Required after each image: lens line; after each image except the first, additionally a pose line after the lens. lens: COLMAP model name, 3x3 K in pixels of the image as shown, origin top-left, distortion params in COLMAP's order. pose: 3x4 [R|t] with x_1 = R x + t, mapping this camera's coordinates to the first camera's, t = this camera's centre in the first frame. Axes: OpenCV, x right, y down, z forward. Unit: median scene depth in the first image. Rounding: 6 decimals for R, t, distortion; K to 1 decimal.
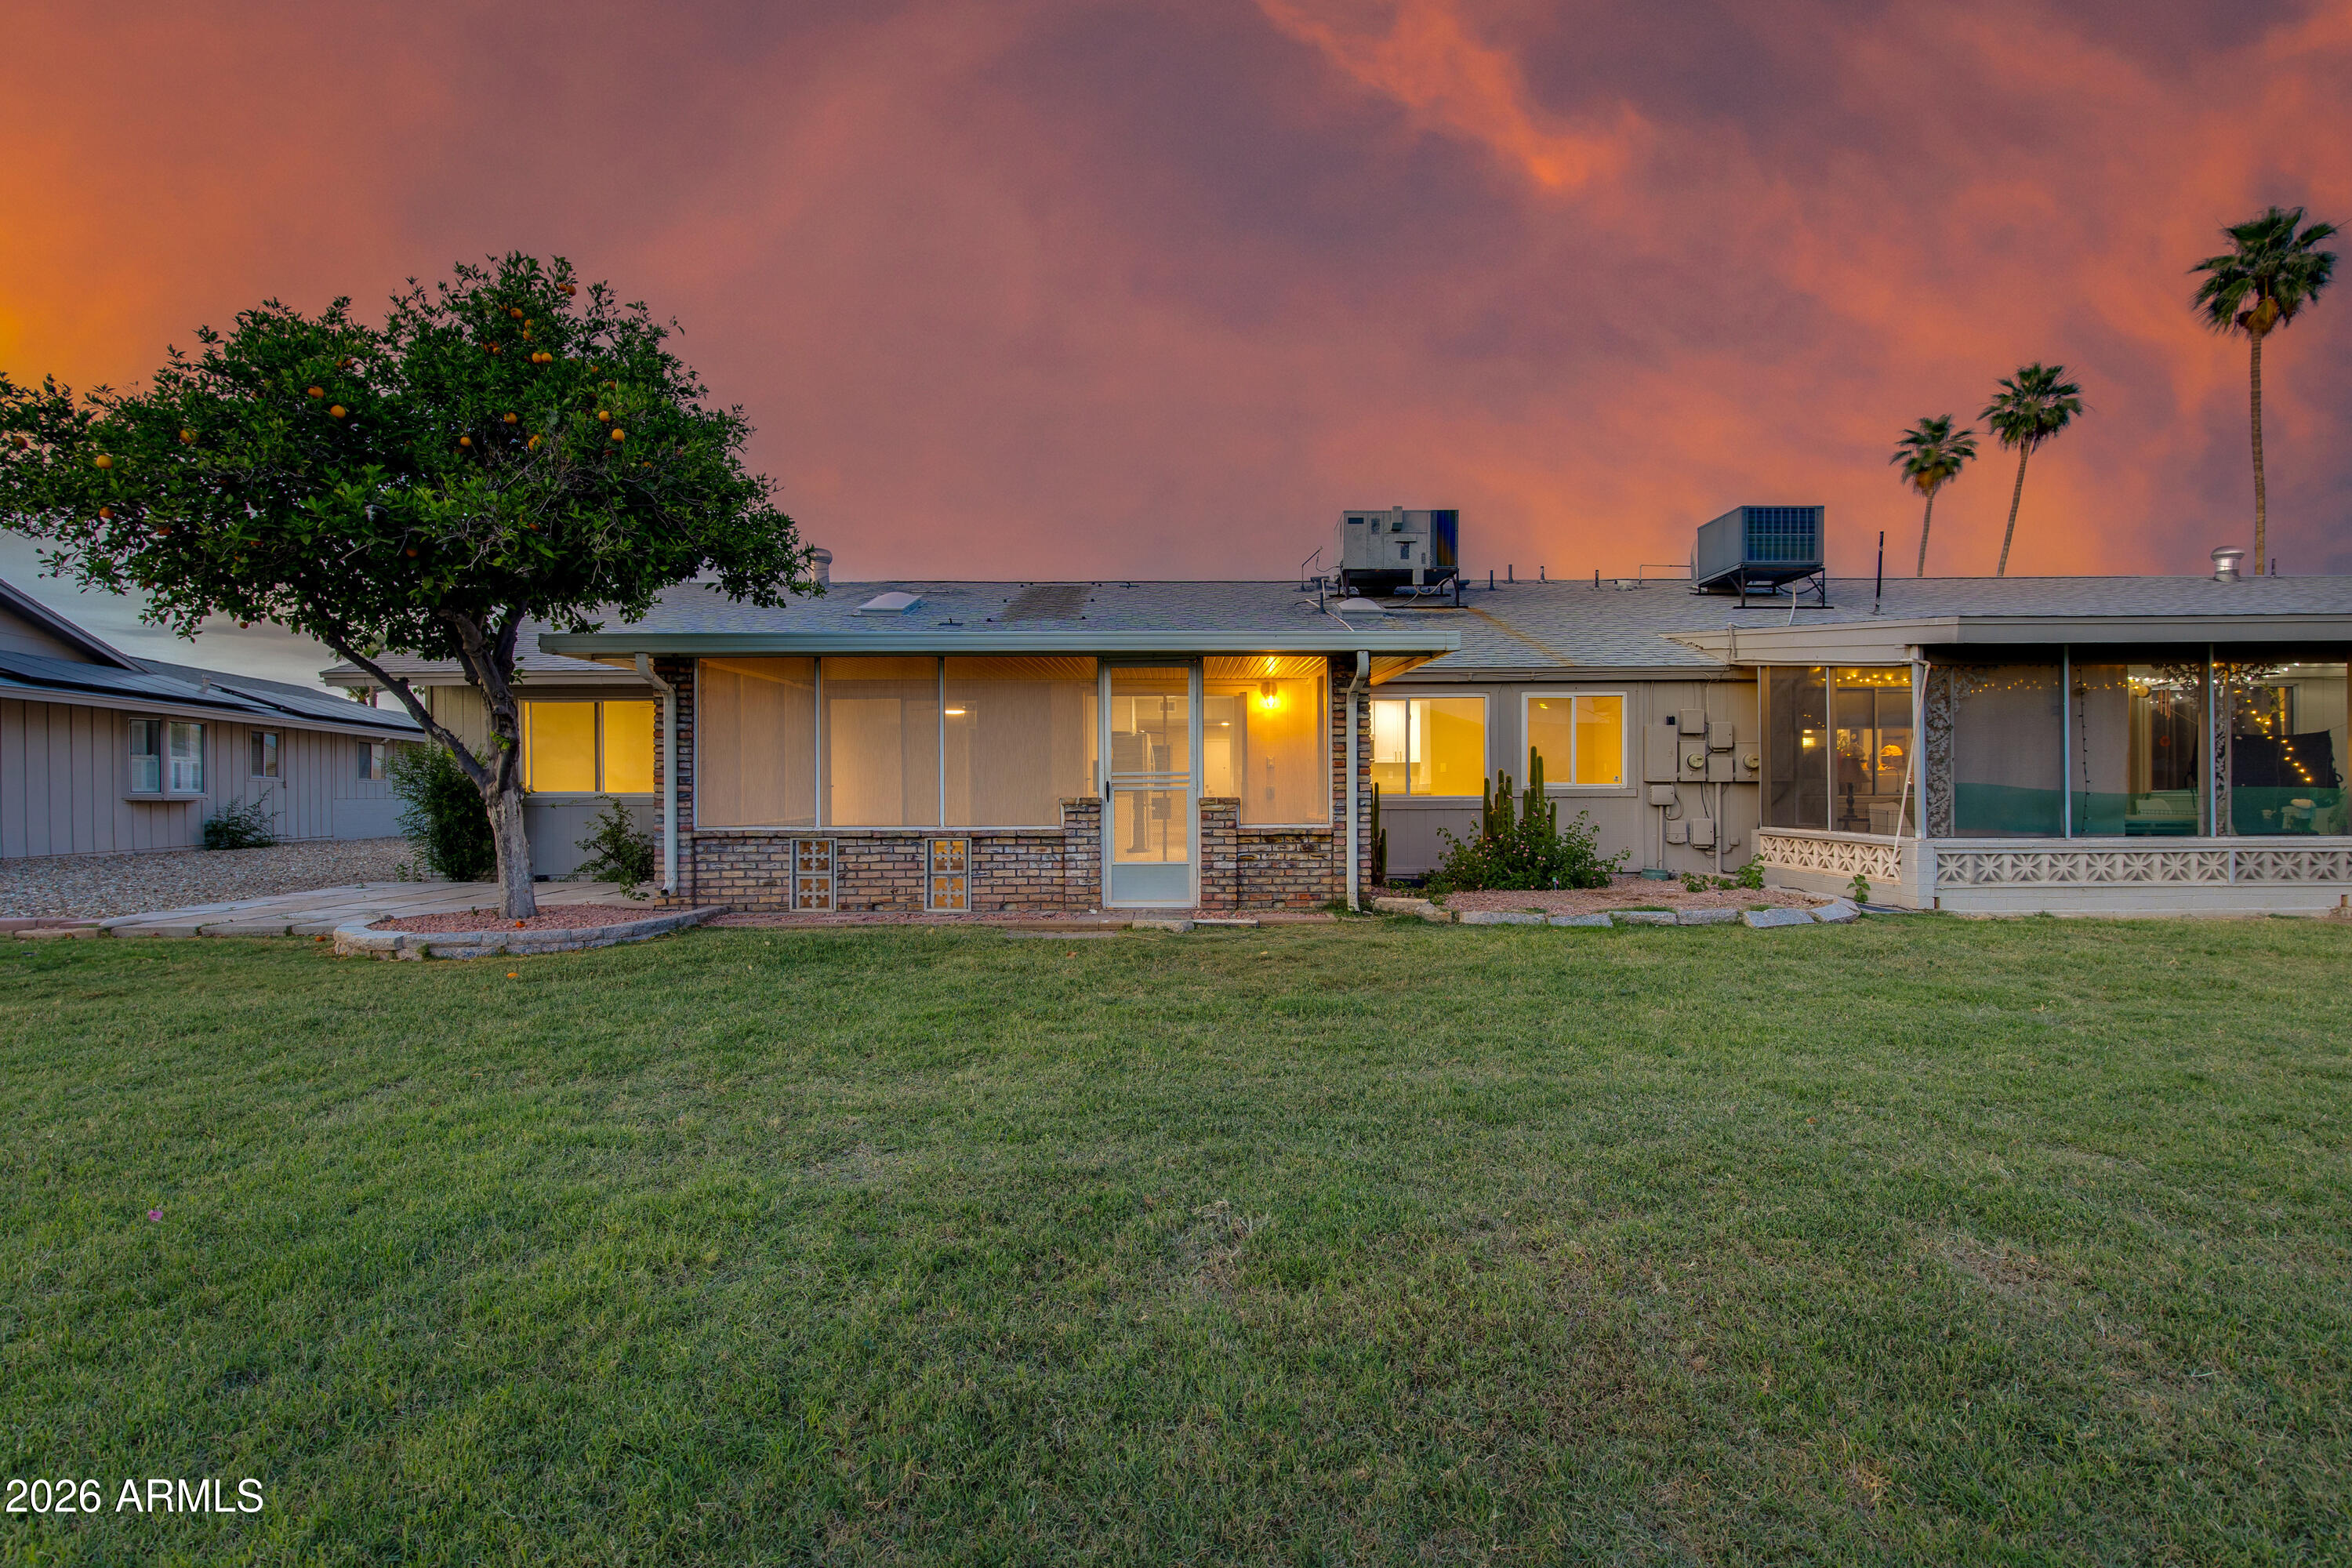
lens RADIAL K [[1121.3, 0, 1177.5], [0, 1121.3, 792.7], [0, 0, 1]] dist [0.005521, -0.000714]
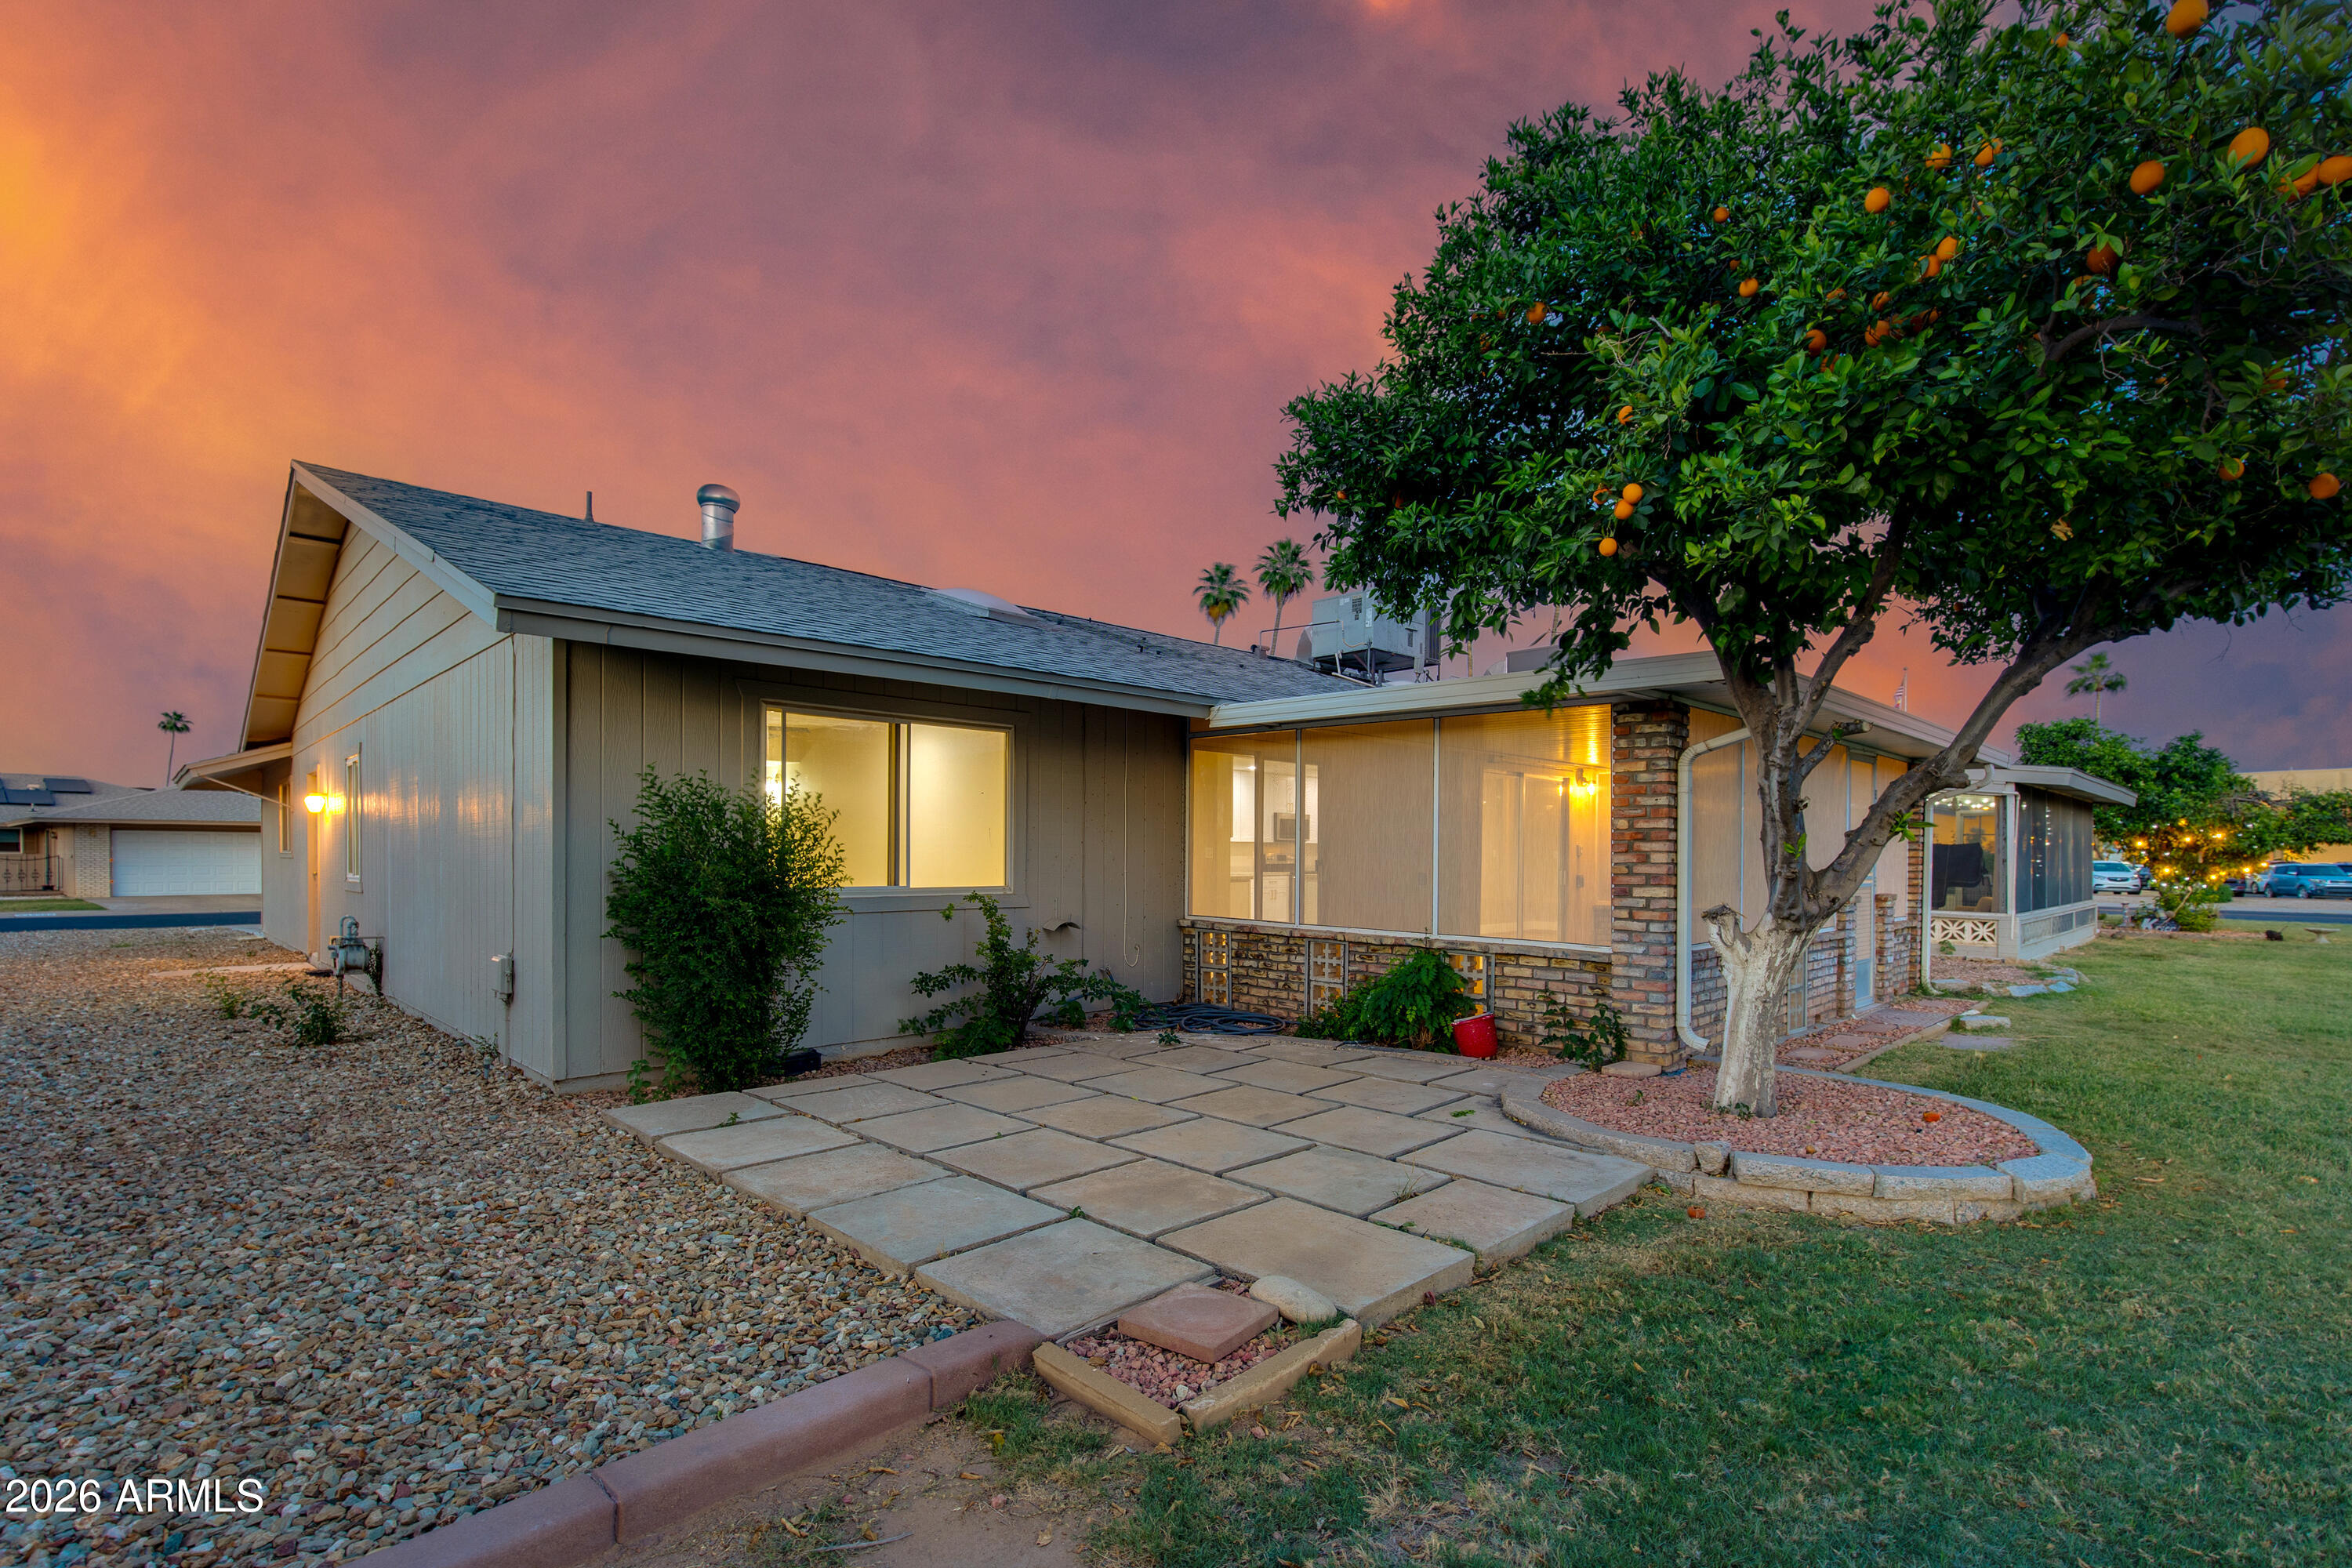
lens RADIAL K [[1121.3, 0, 1195.2], [0, 1121.3, 858.4], [0, 0, 1]] dist [0.005521, -0.000714]
pose [[0.706499, 0.007719, 0.707672, -1.120288], [-0.008334, 0.999962, -0.002587, -0.019804], [-0.707665, -0.004070, 0.706536, 0.713836]]
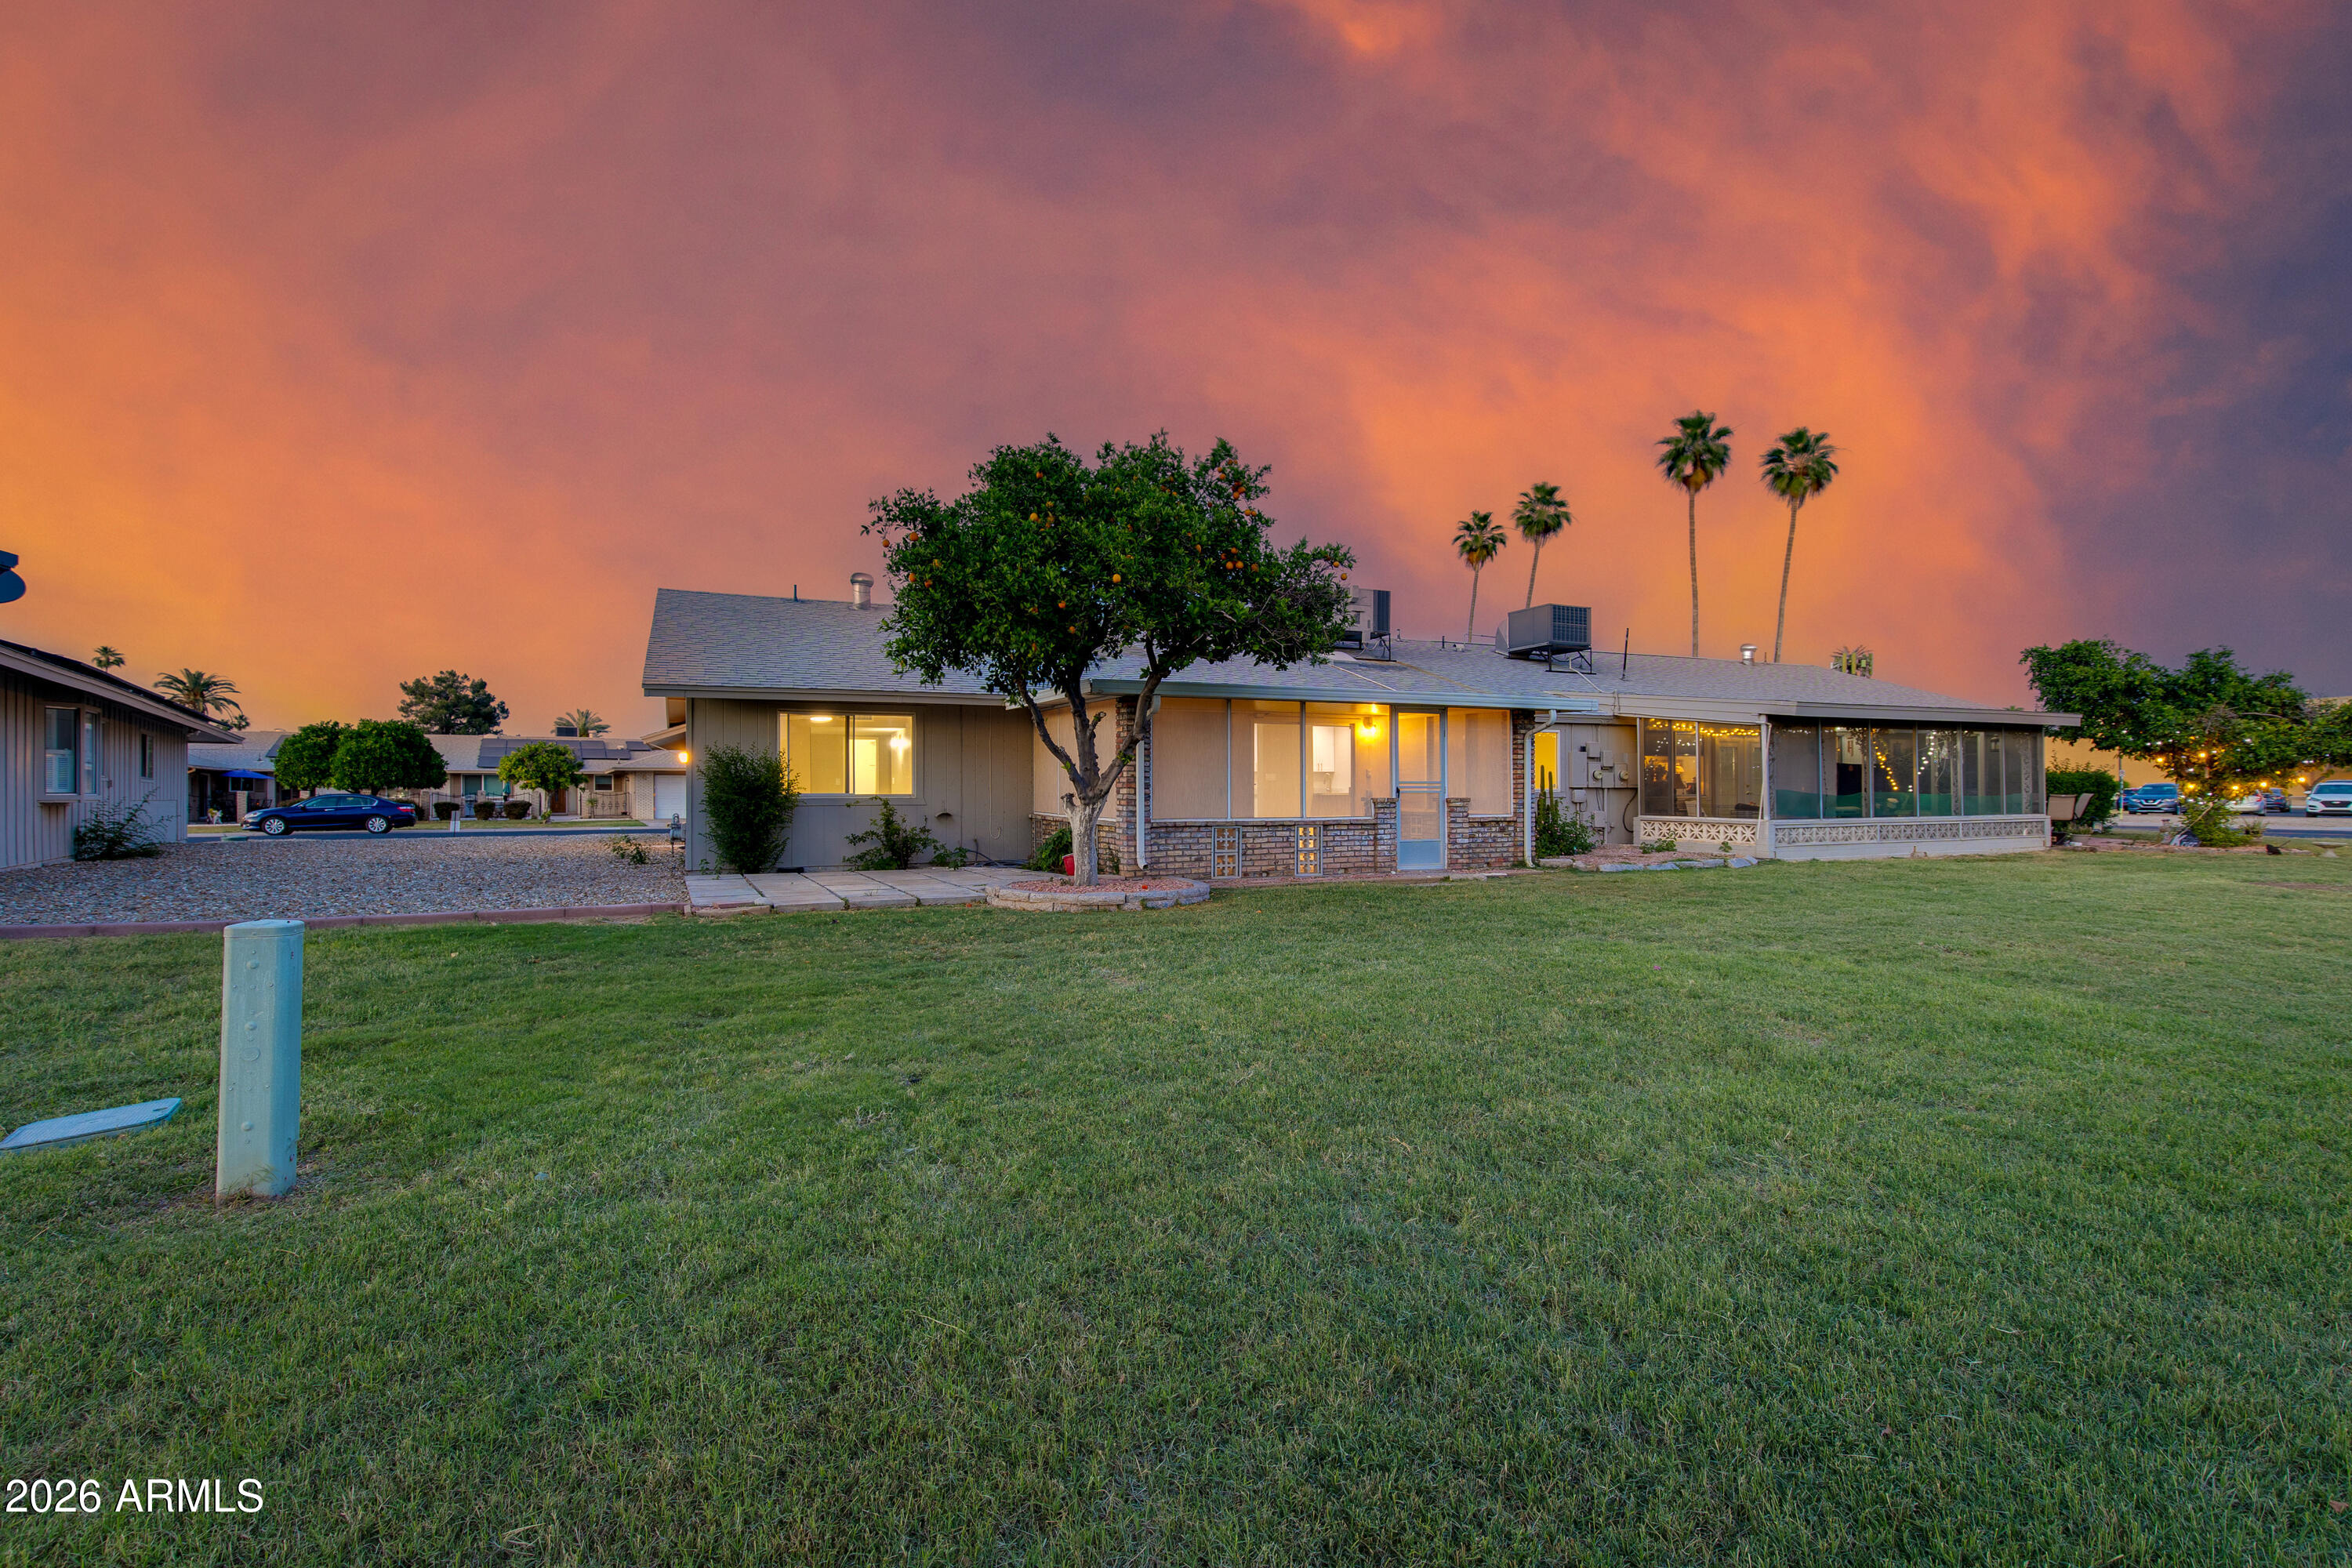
lens RADIAL K [[1121.3, 0, 1186.8], [0, 1121.3, 773.0], [0, 0, 1]] dist [0.005521, -0.000714]
pose [[0.908880, 0.009000, 0.416961, -0.950584], [-0.001021, 0.999812, -0.019355, 0.000399], [-0.417057, 0.017166, 0.908718, -0.264210]]
